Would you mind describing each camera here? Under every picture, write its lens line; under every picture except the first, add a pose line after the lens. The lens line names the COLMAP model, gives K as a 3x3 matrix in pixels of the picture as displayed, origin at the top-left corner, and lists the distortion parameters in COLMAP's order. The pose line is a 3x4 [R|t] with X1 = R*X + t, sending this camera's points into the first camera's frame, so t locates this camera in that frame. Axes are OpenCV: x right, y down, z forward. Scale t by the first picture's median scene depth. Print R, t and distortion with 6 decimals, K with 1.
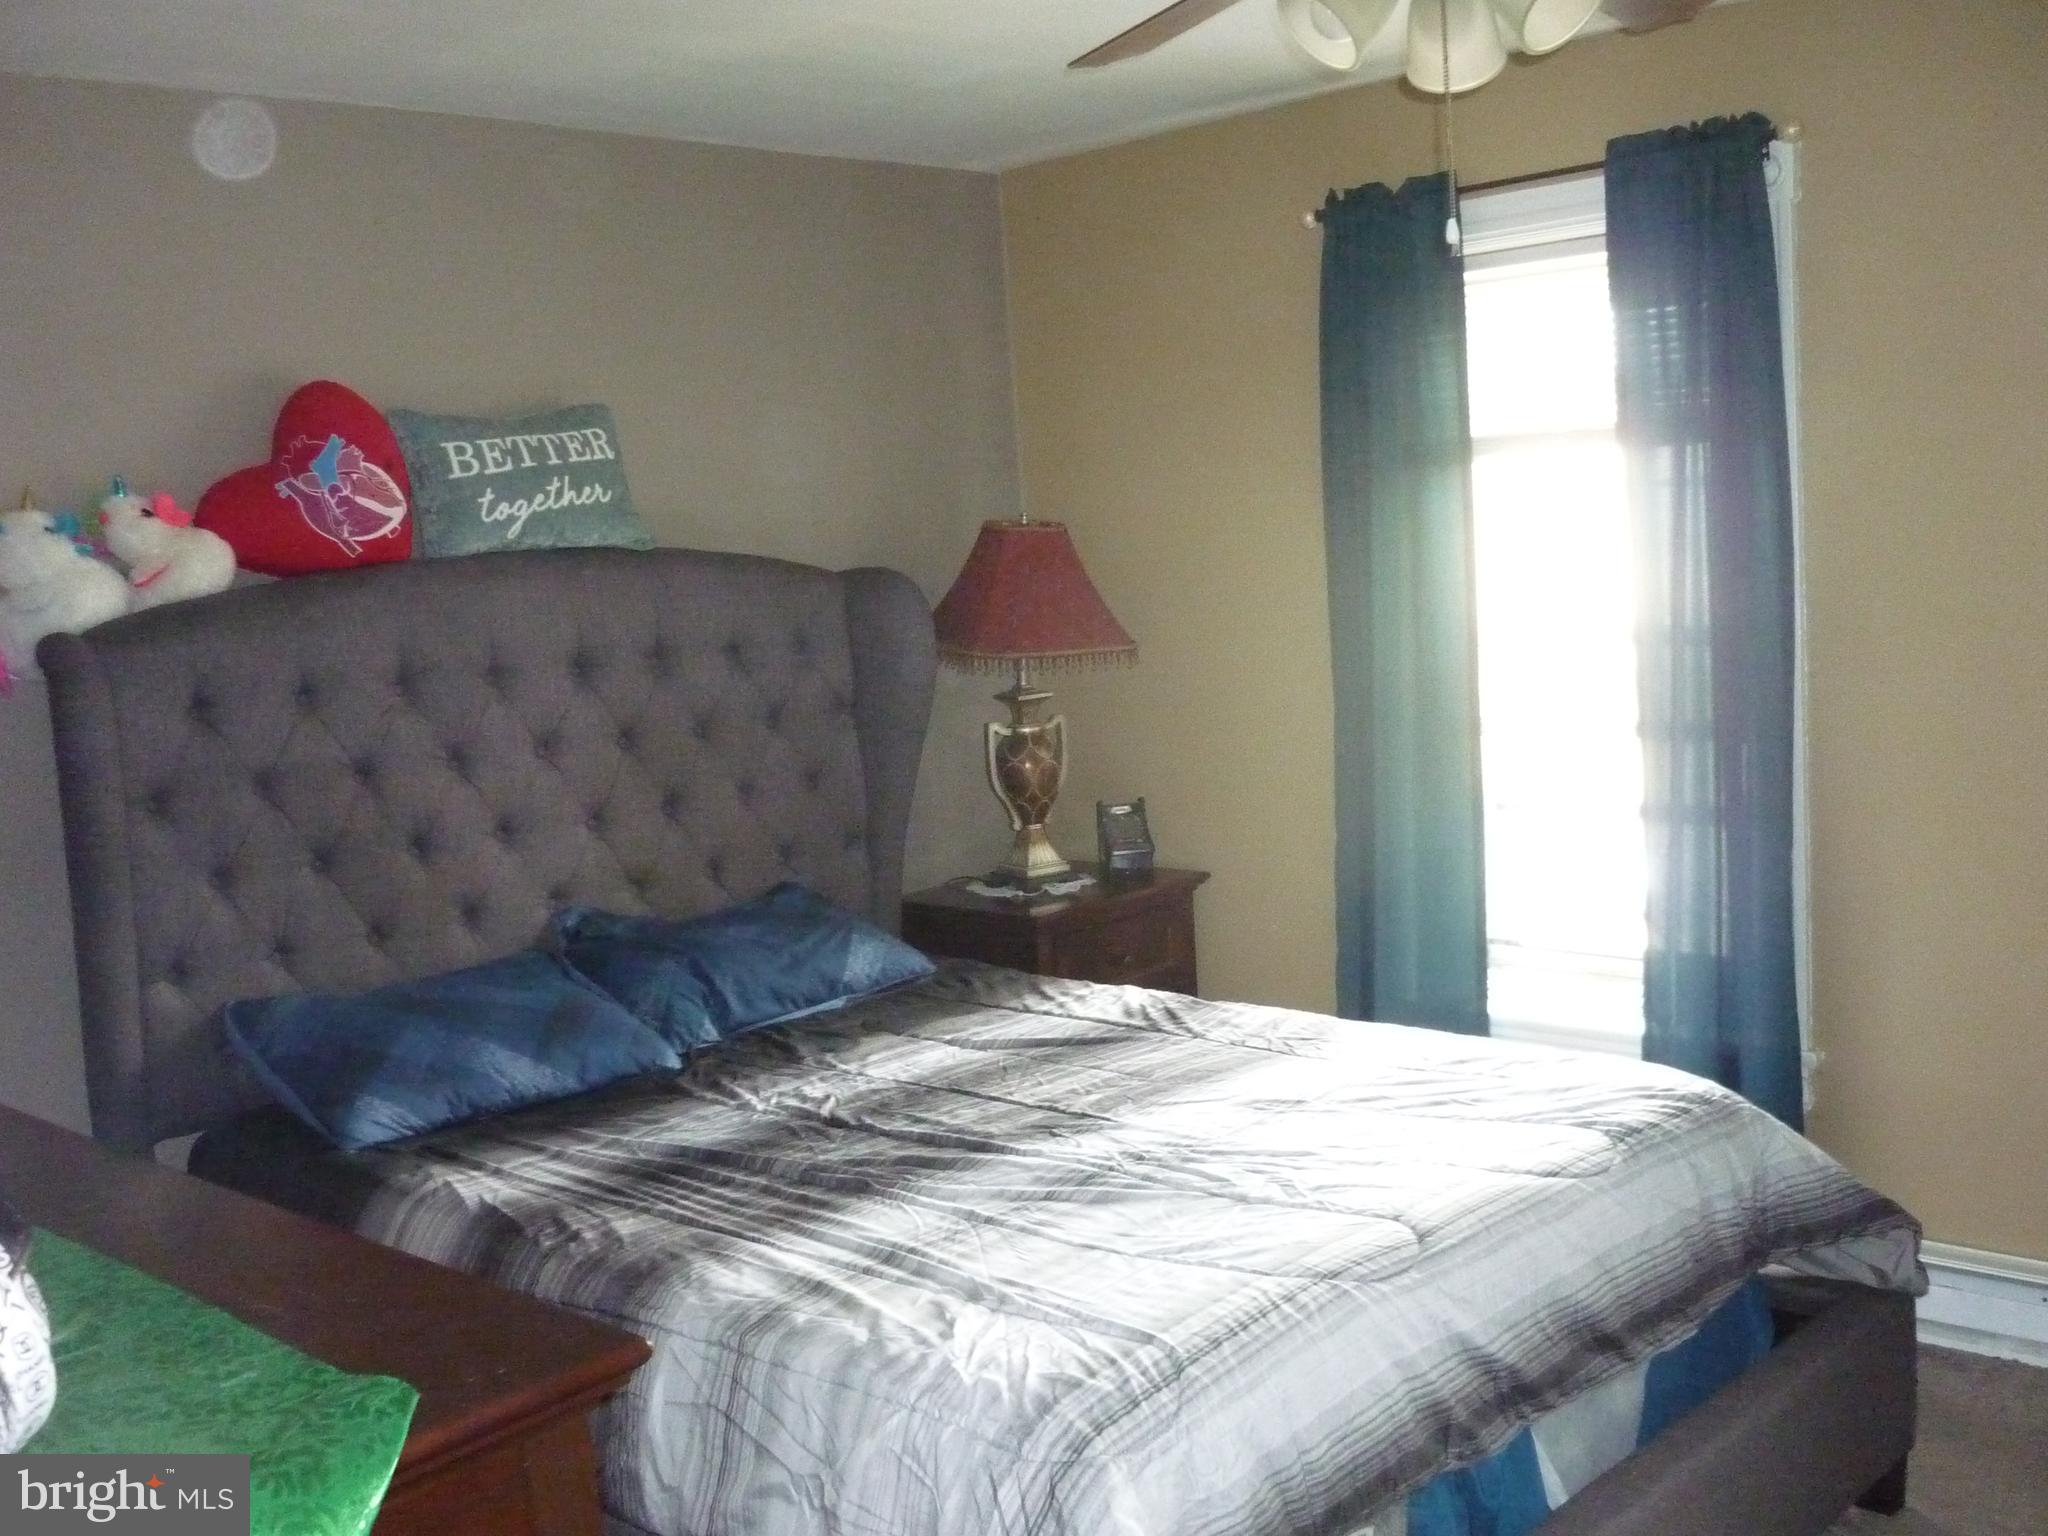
lens RADIAL K [[2200.8, 0, 1024.0], [0, 2200.8, 768.0], [0, 0, 1]] dist [-0.122843, 0.002196]
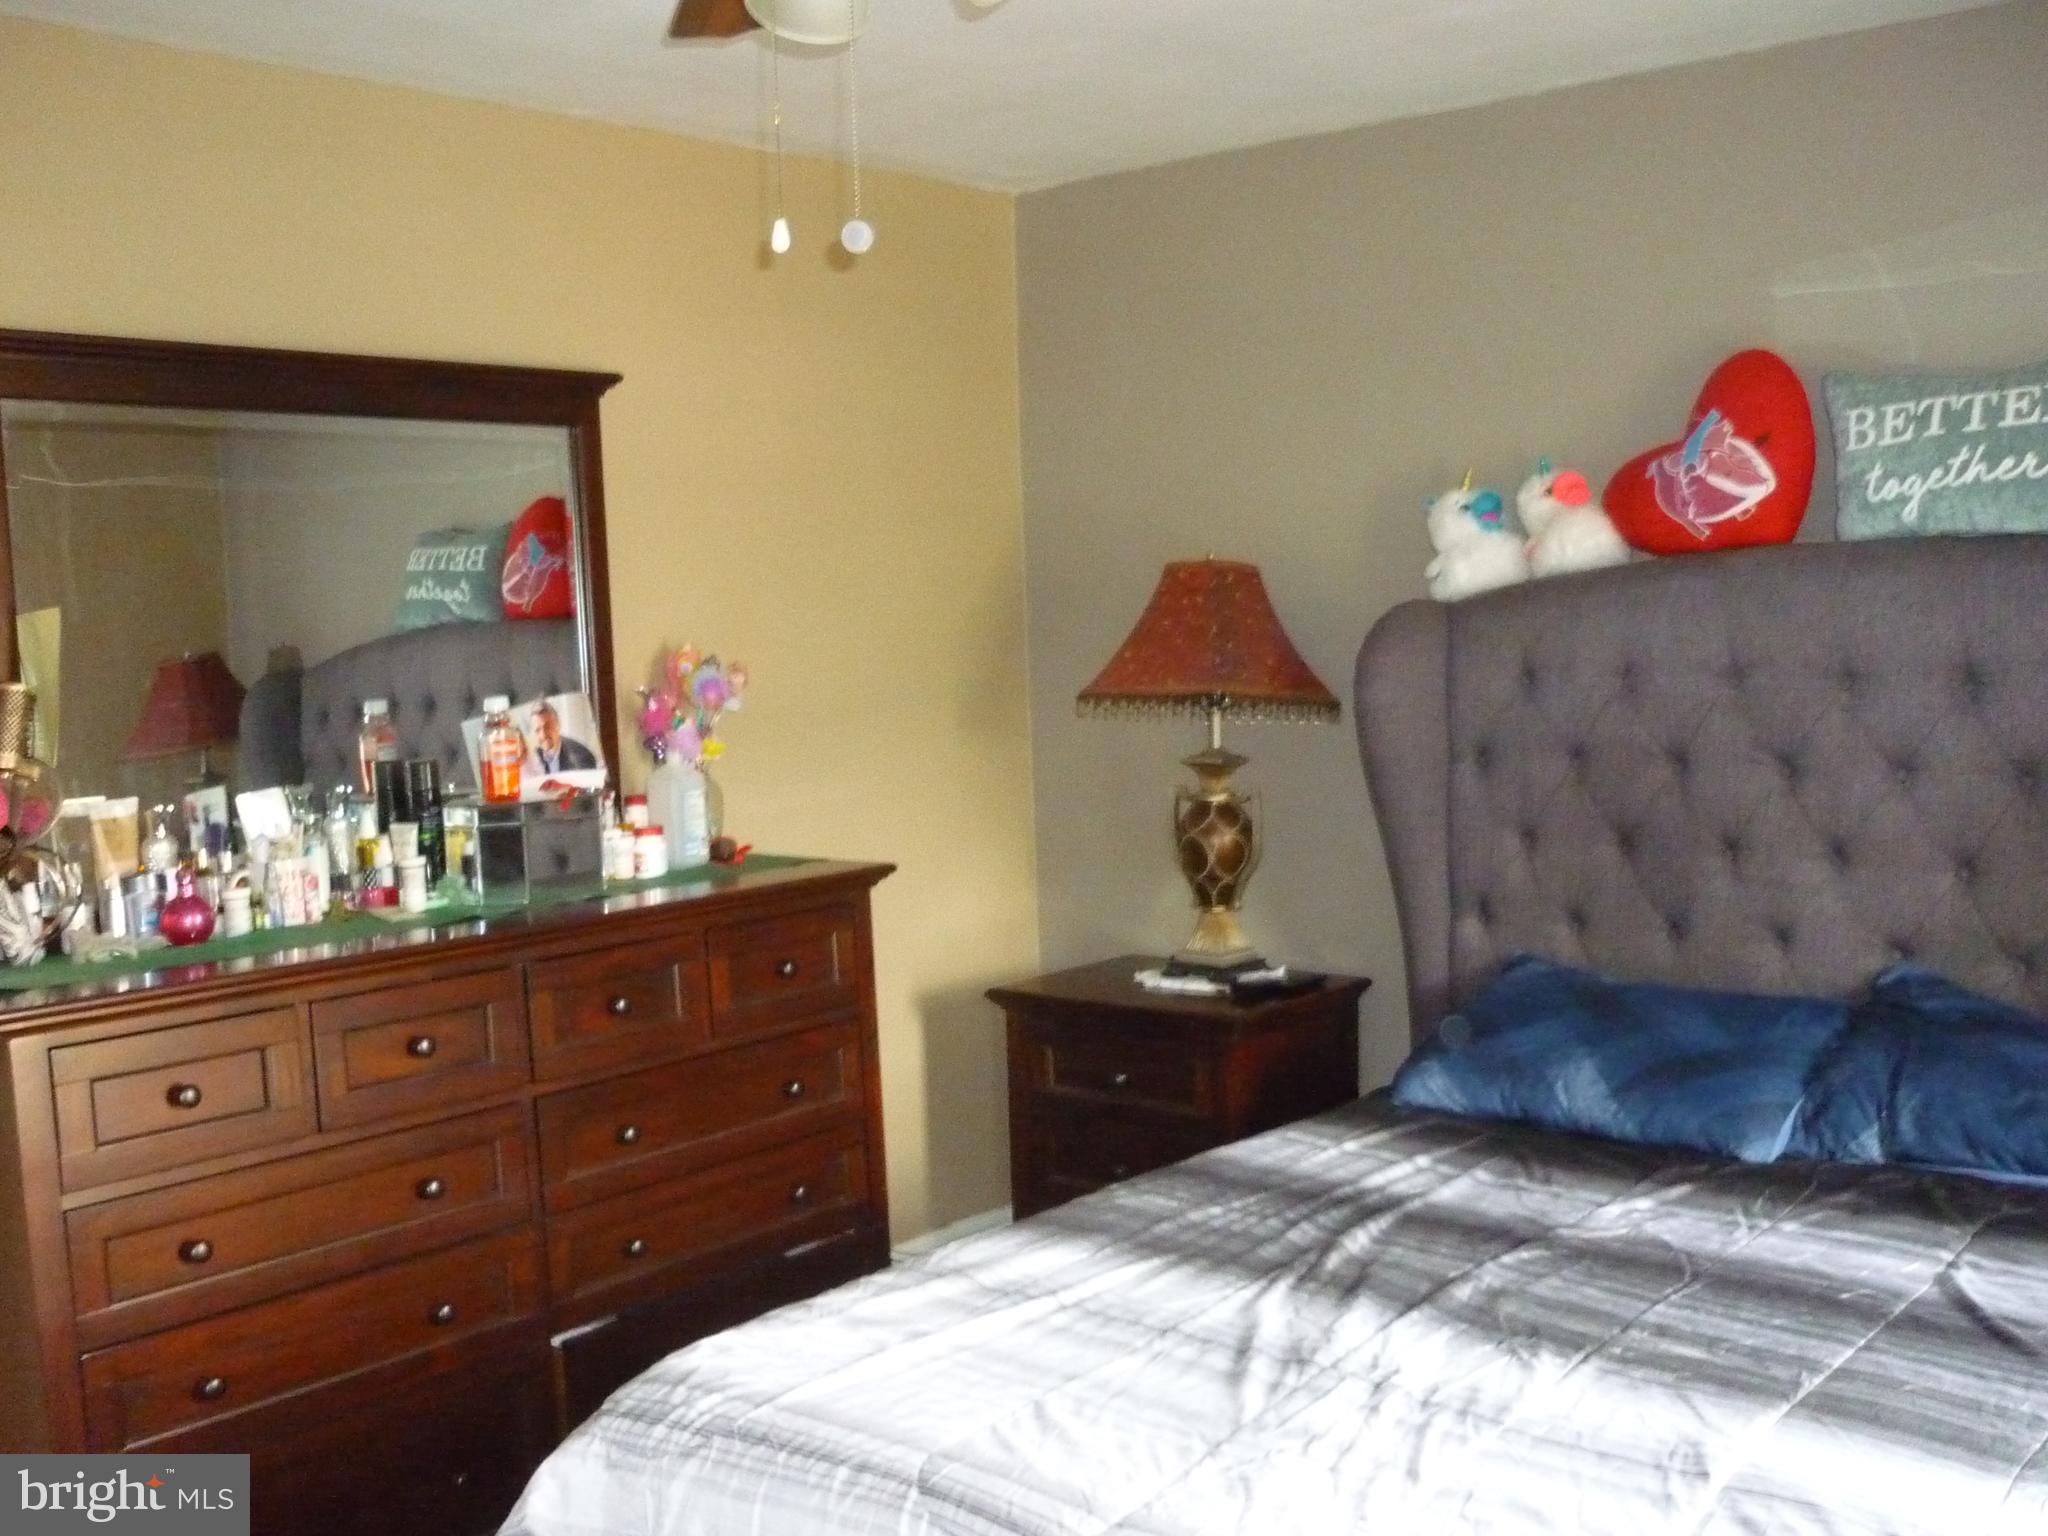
lens RADIAL K [[2001.1, 0, 1024.0], [0, 2001.1, 768.0], [0, 0, 1]] dist [-0.003055, -0.004873]
pose [[0.063254, 0.154420, -0.985978, 0.532563], [-0.078287, 0.985680, 0.149351, -0.101228], [0.994922, 0.067743, 0.074438, 0.615481]]
